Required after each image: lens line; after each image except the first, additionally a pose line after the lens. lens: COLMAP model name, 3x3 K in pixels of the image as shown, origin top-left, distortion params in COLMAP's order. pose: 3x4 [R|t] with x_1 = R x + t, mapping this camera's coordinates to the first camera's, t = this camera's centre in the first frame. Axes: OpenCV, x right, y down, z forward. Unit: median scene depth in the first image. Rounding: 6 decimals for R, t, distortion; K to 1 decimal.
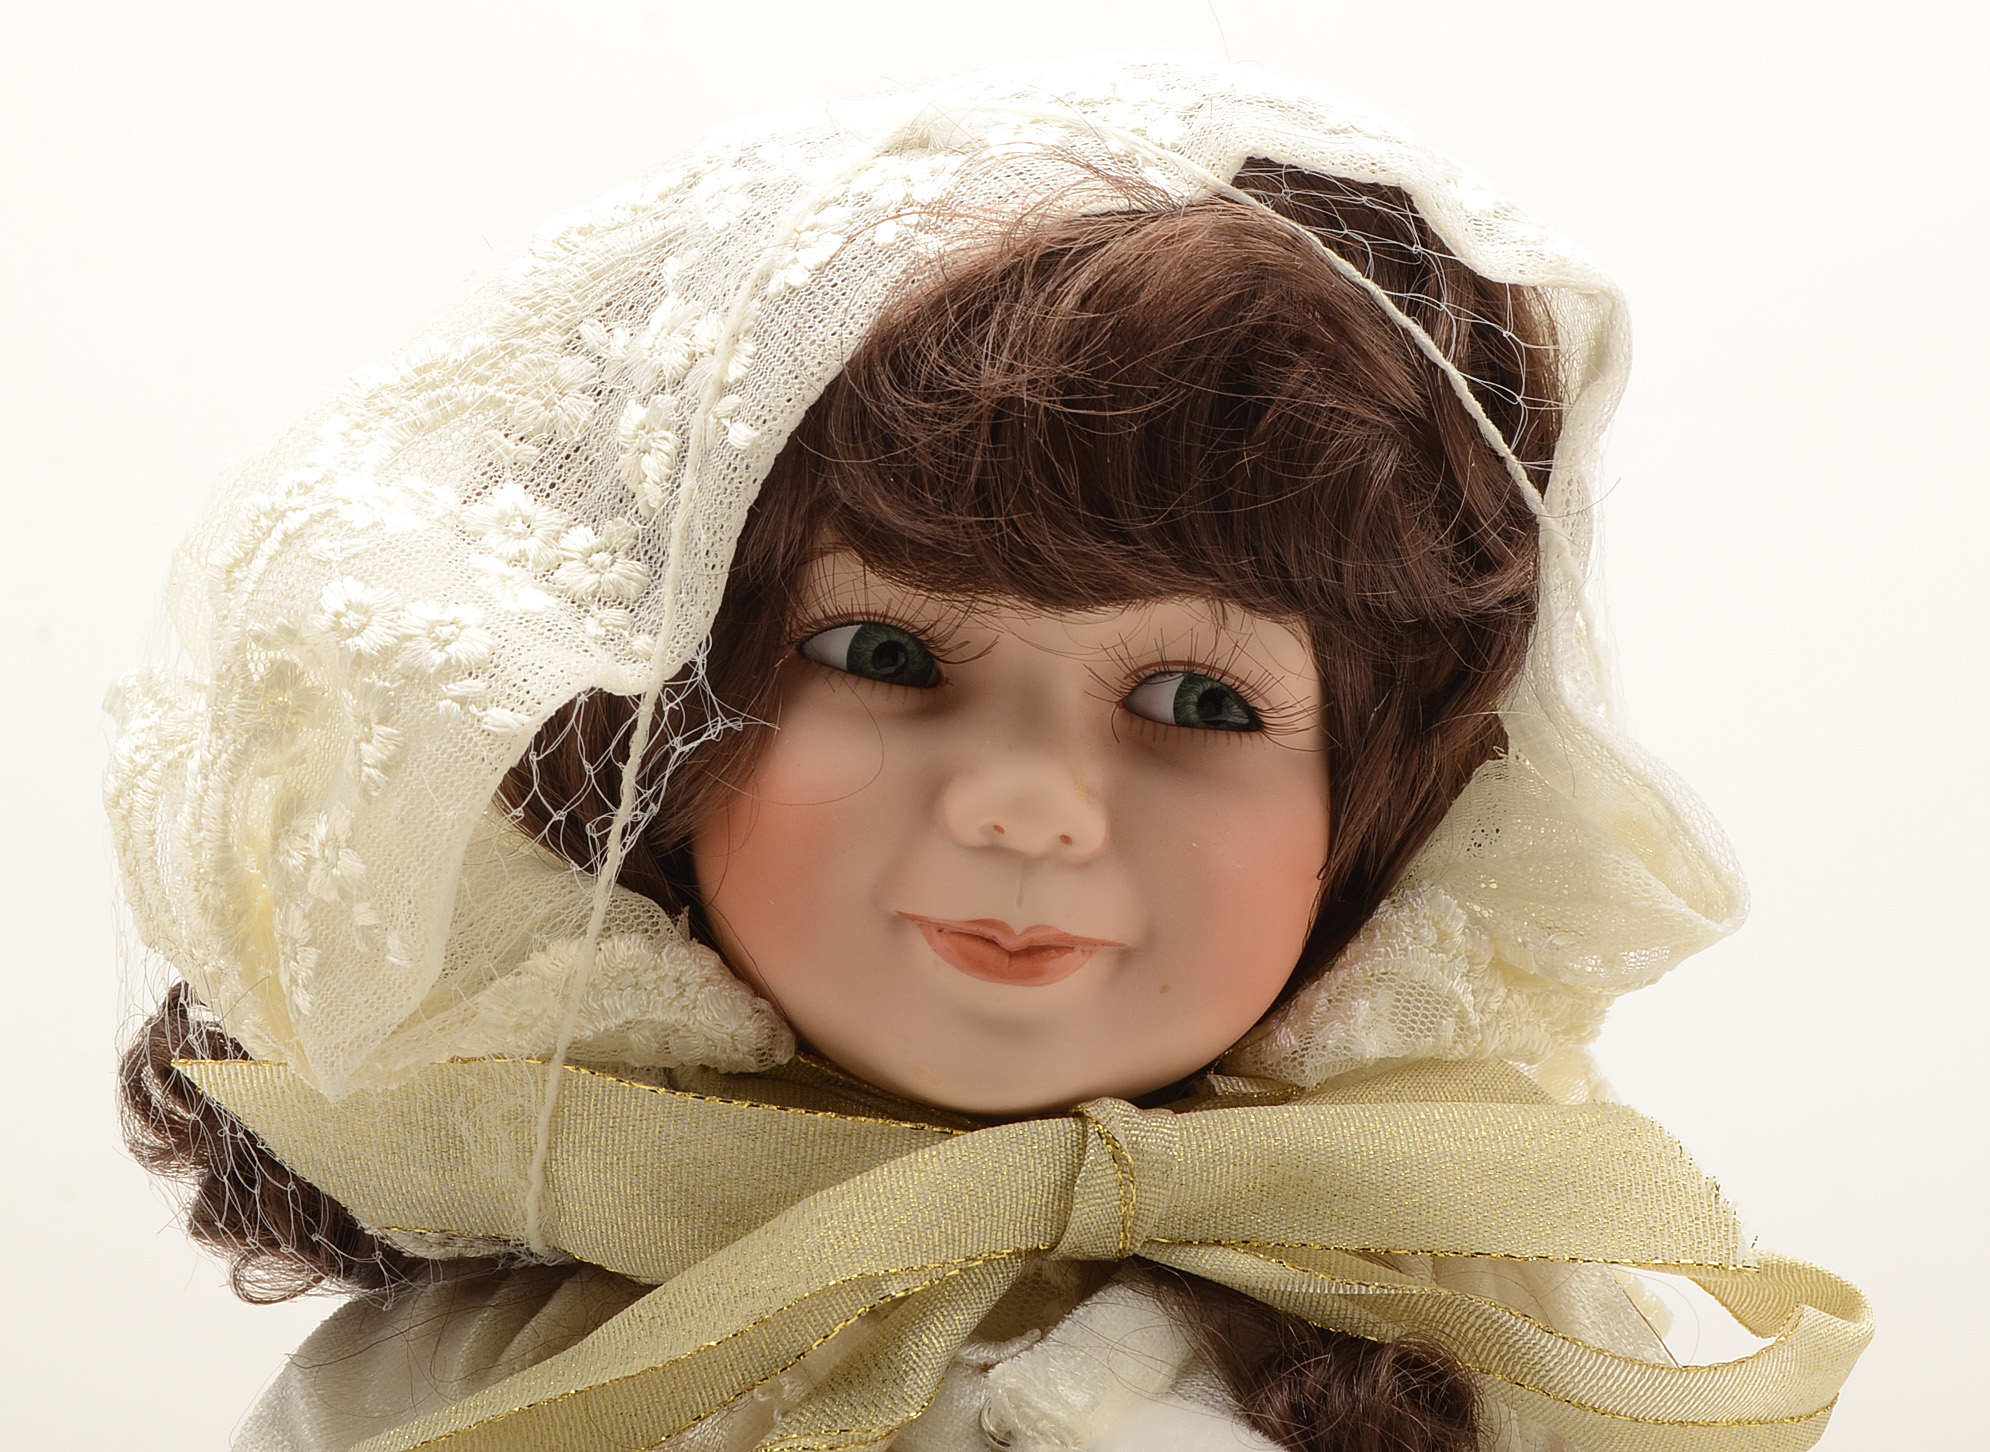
lens RADIAL K [[4588.5, 0, 994.7], [0, 4588.5, 725.7], [0, 0, 1]] dist [-0.052877, 0.000000]
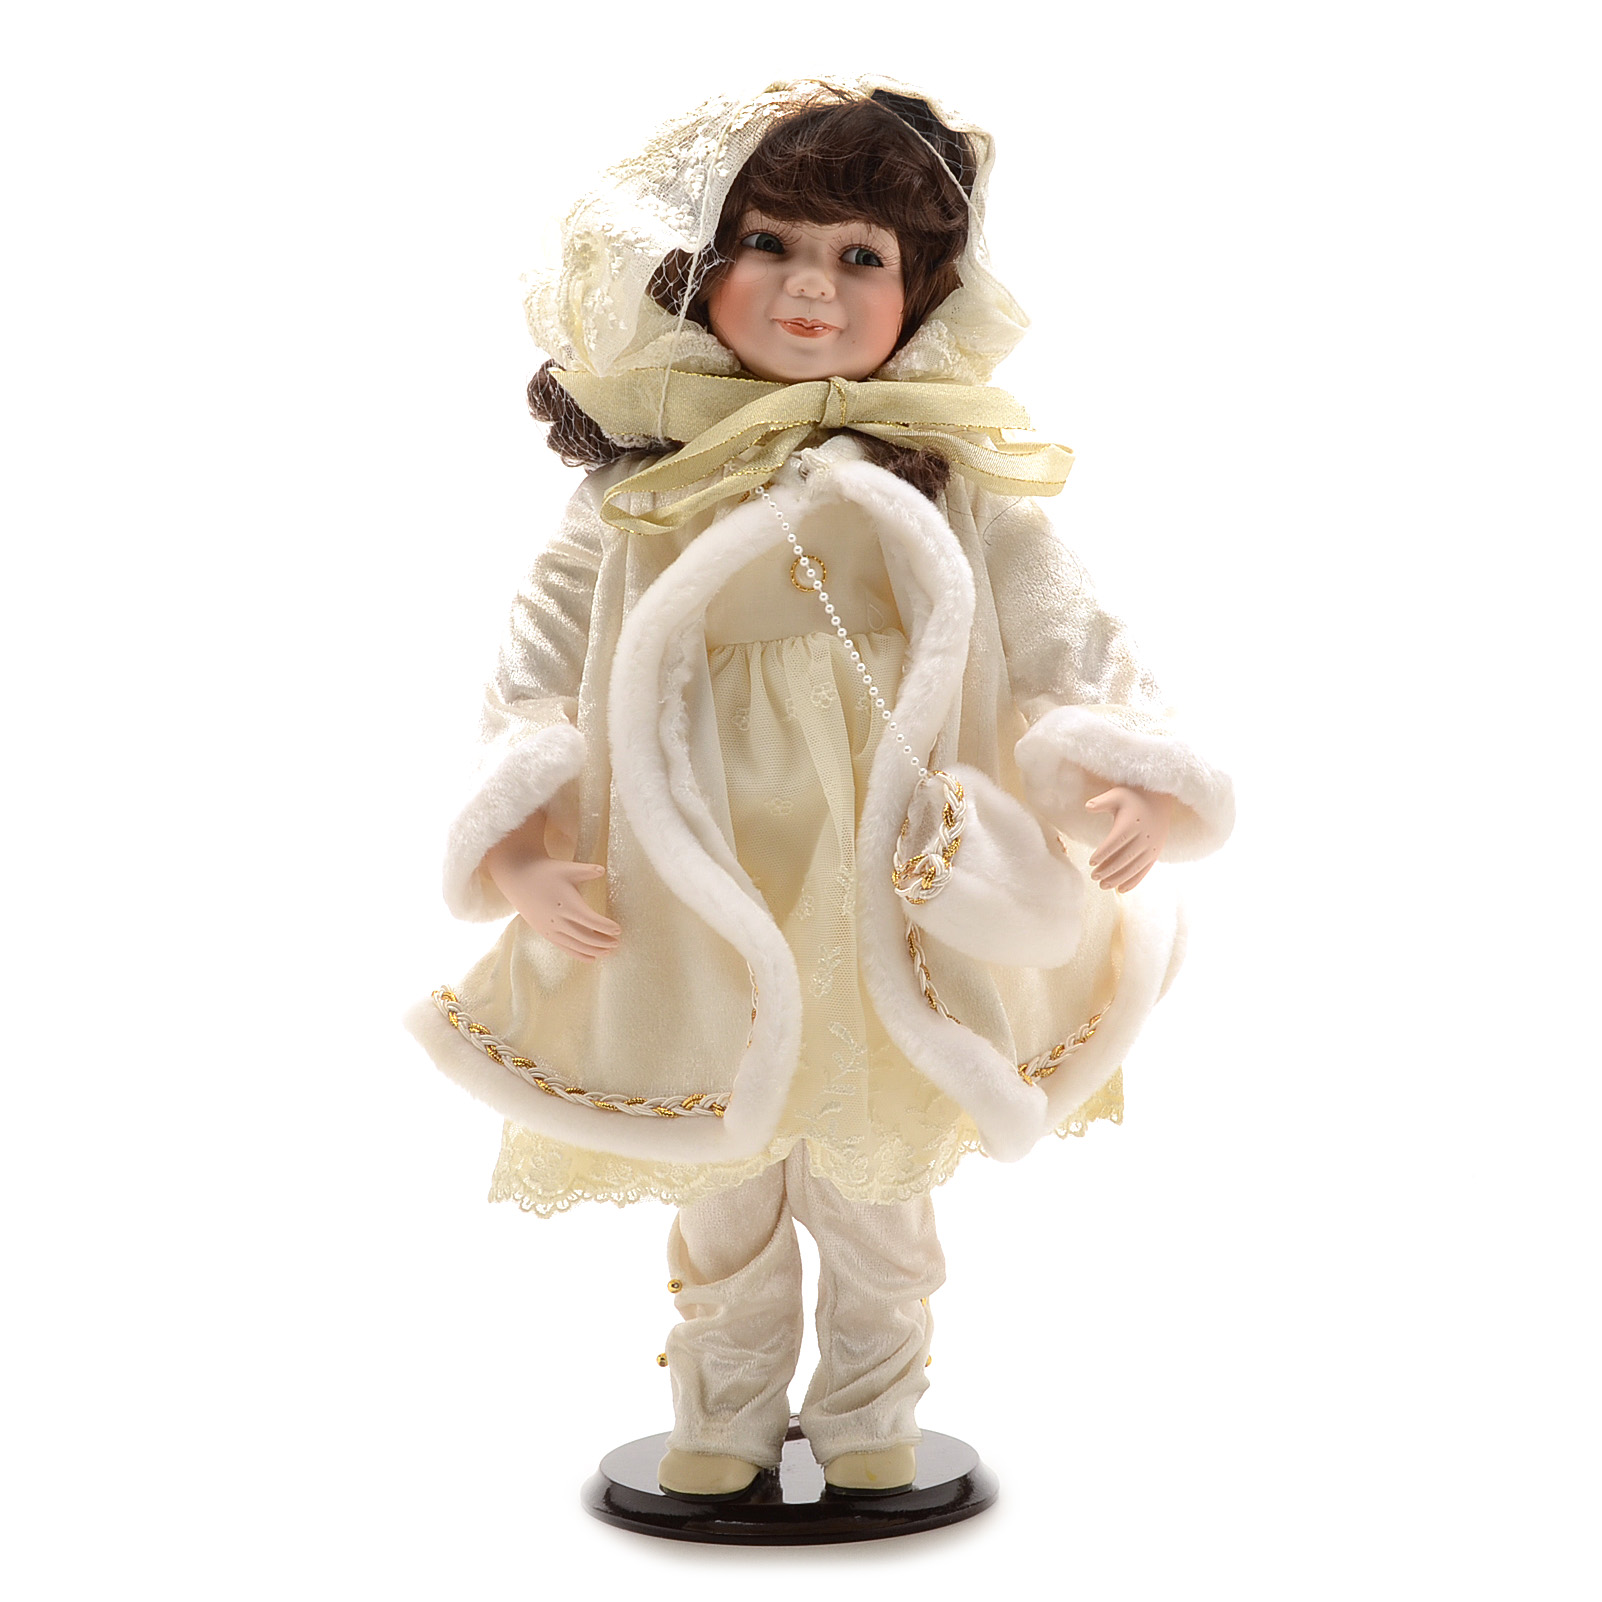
lens RADIAL K [[2938.8, 0, 801.8], [0, 2938.8, 801.3], [0, 0, 1]] dist [-0.010167, 0.000000]
pose [[0.999940, -0.010201, 0.003932, -0.011622], [0.010209, 0.999946, -0.001923, 0.388189], [-0.003912, 0.001963, 0.999990, -1.101217]]
